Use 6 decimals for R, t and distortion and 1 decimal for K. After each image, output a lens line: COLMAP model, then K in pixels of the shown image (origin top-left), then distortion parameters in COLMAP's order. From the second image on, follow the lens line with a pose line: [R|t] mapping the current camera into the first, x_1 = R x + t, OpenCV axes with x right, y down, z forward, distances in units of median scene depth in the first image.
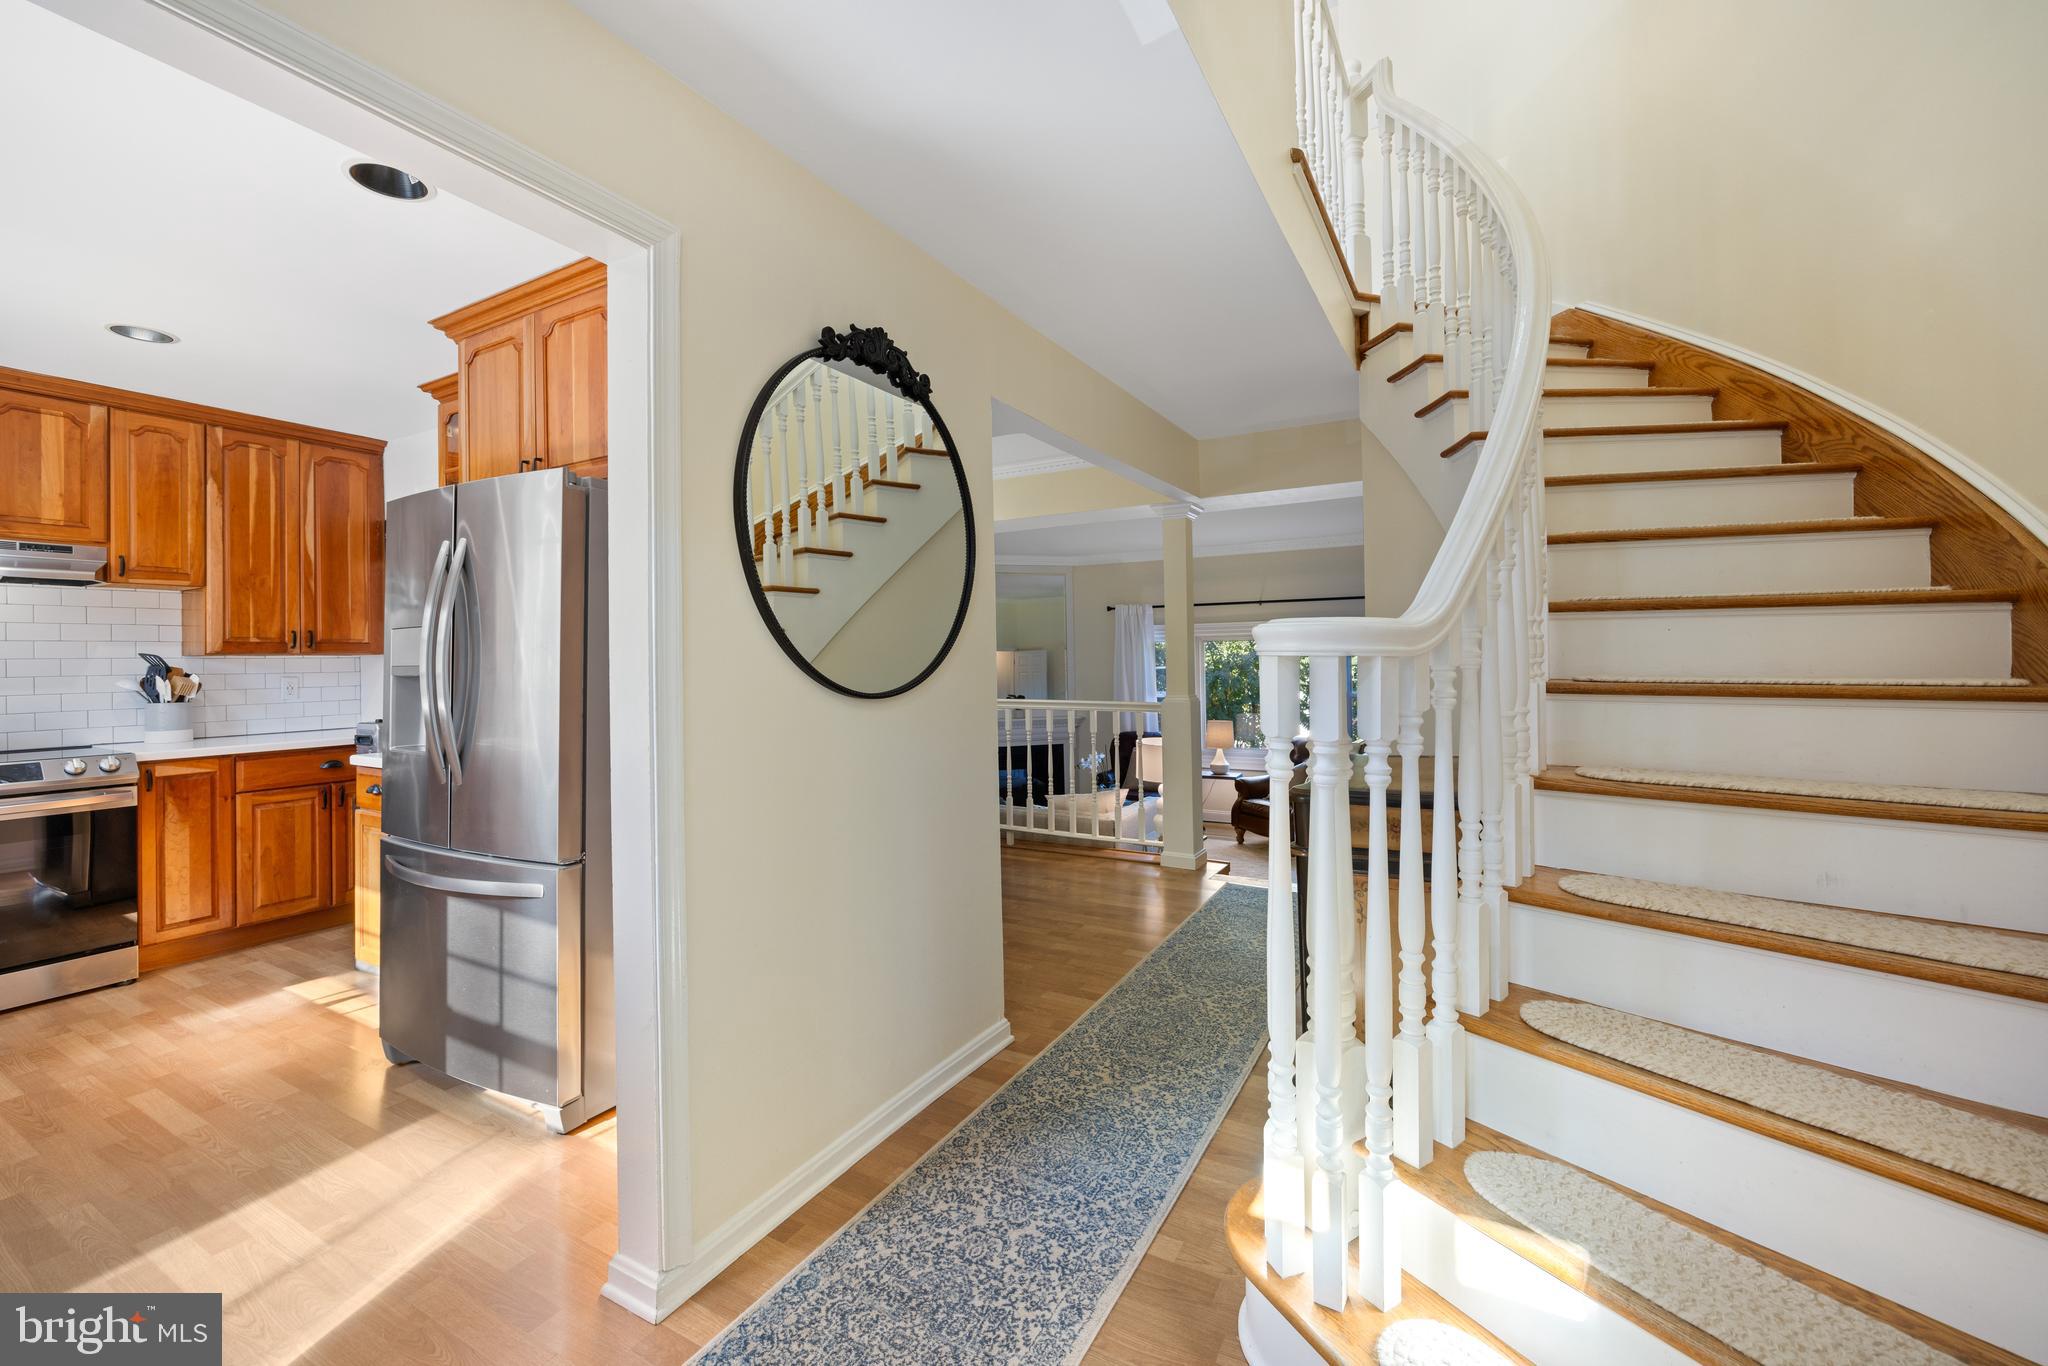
lens RADIAL K [[813.9, 0, 1030.3], [0, 813.9, 658.9], [0, 0, 1]] dist [-0.002809, -0.000409]
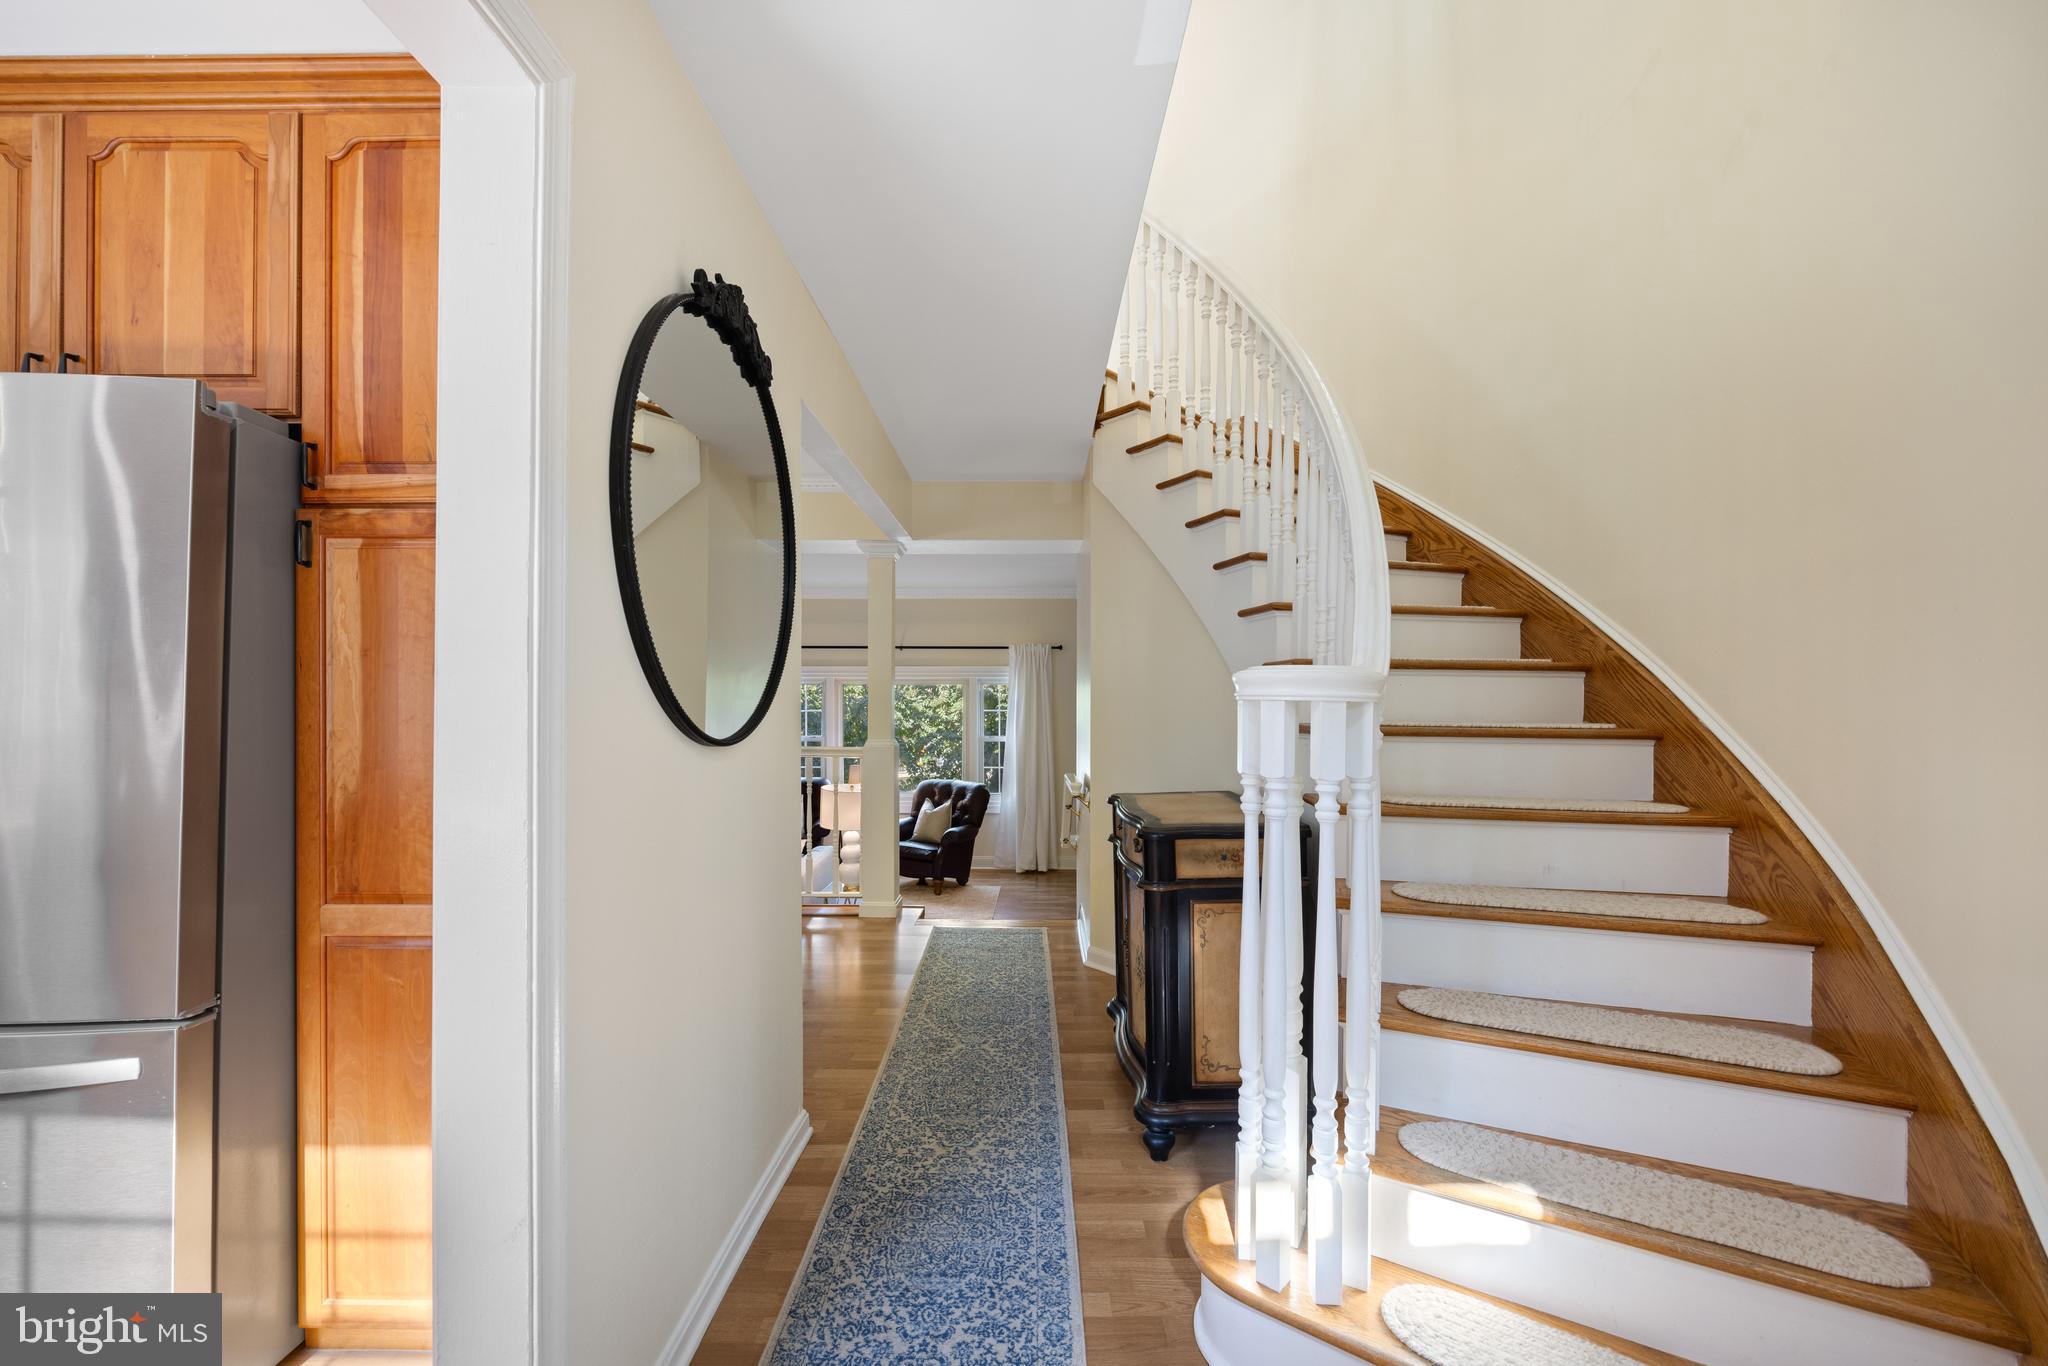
lens RADIAL K [[813.9, 0, 1020.7], [0, 813.9, 703.5], [0, 0, 1]] dist [-0.002809, -0.000409]
pose [[0.877484, 0.014052, 0.479400, -0.267602], [-0.014258, 0.999893, -0.003211, 0.004666], [-0.479394, -0.004018, 0.877590, 0.129652]]
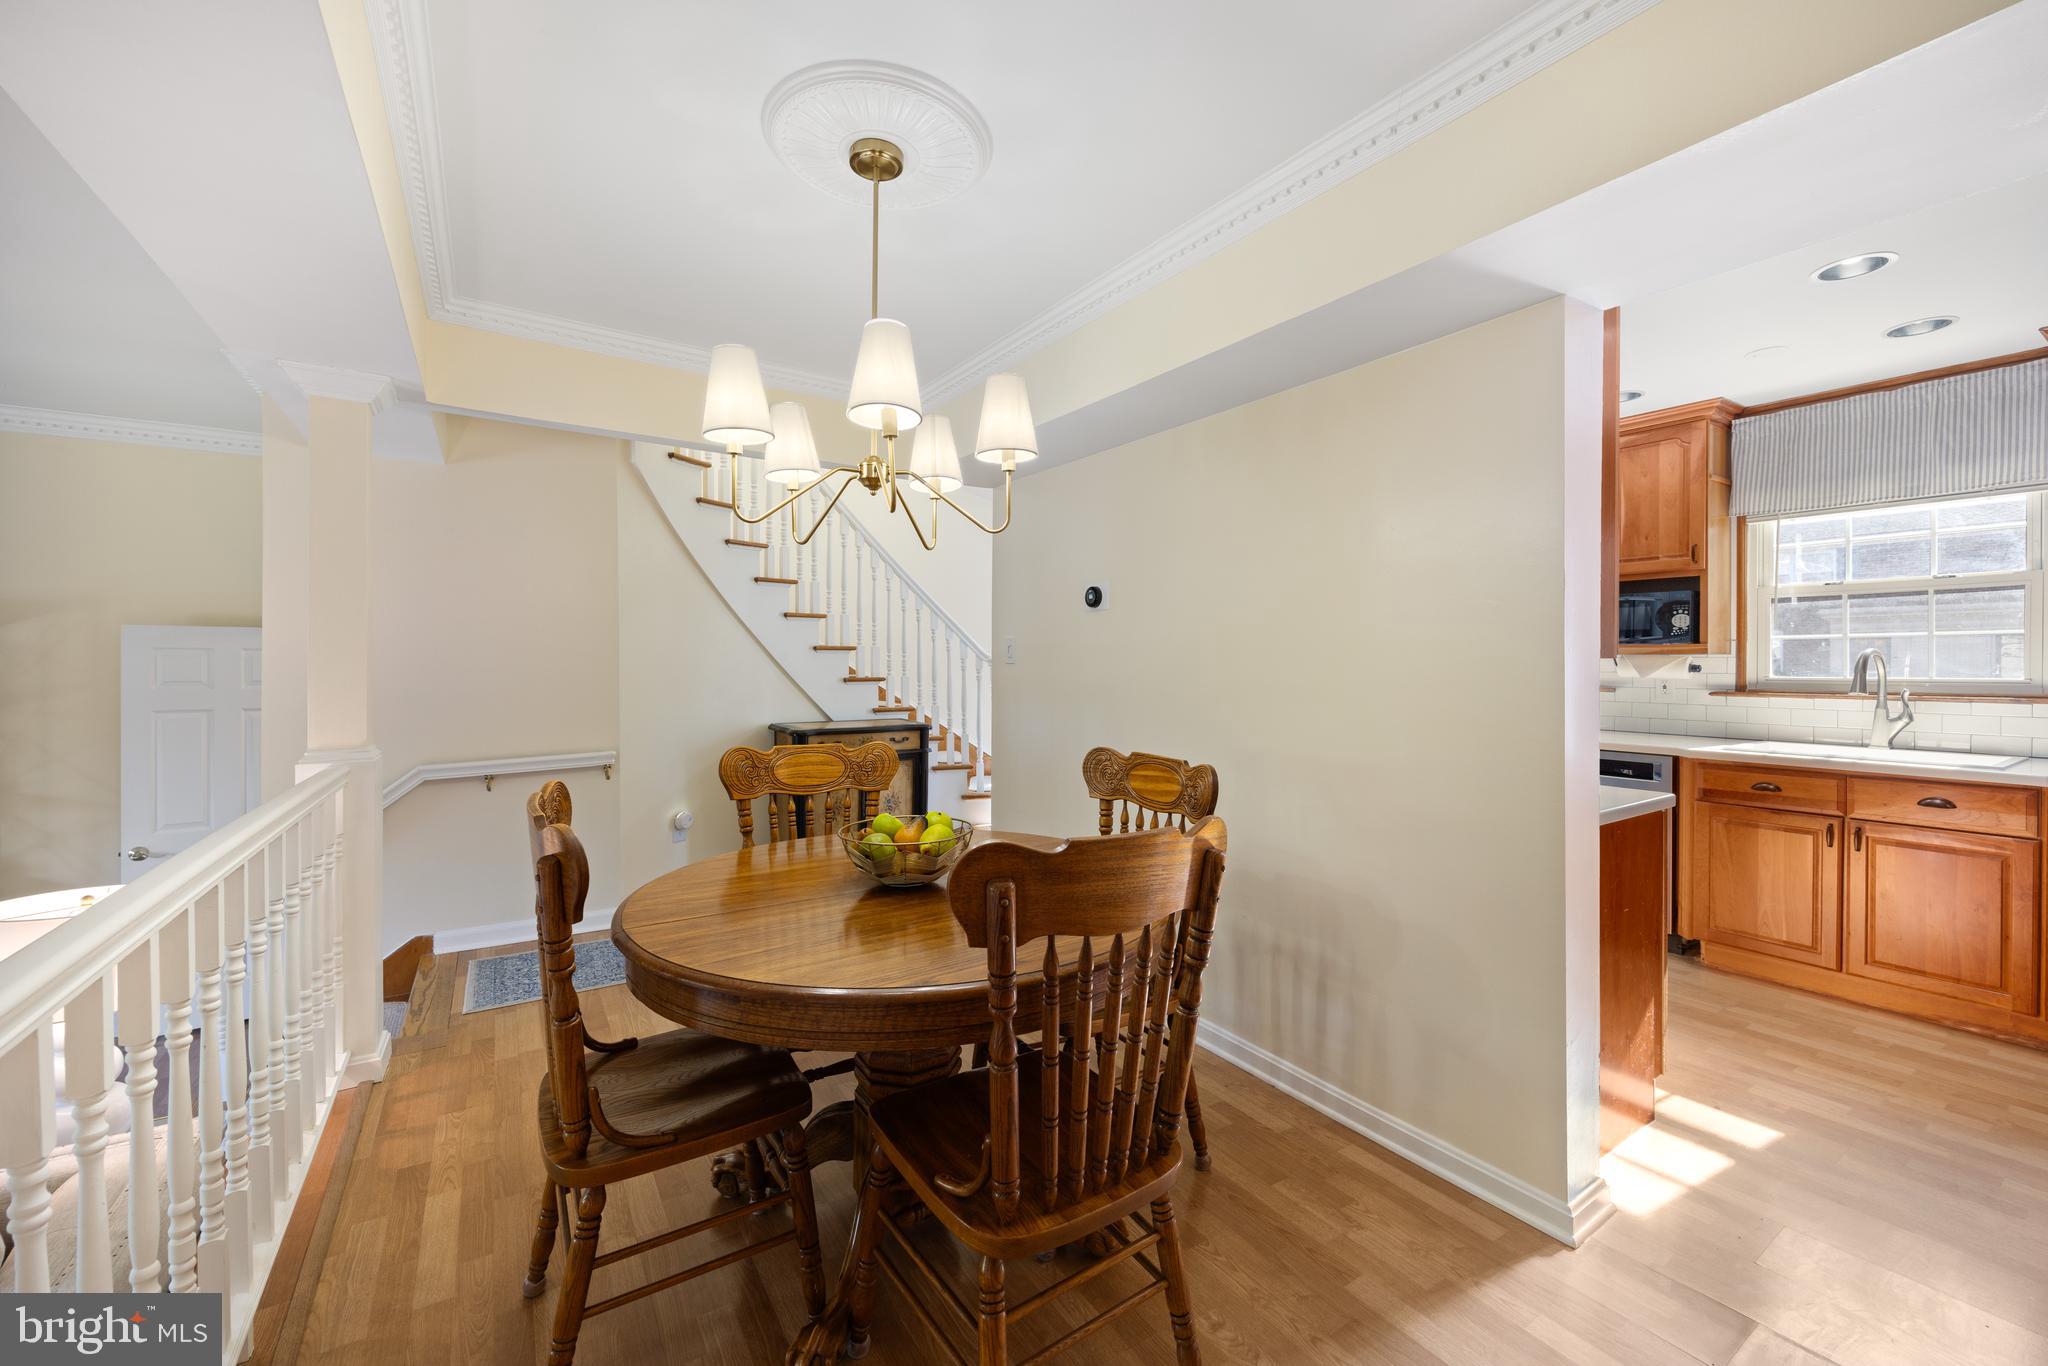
lens RADIAL K [[813.9, 0, 1026.7], [0, 813.9, 670.7], [0, 0, 1]] dist [-0.002809, -0.000409]
pose [[-0.884333, 0.013920, 0.466648, -0.818414], [0.018322, 0.999820, 0.004897, -0.010084], [-0.466496, 0.012881, -0.884429, 2.378151]]
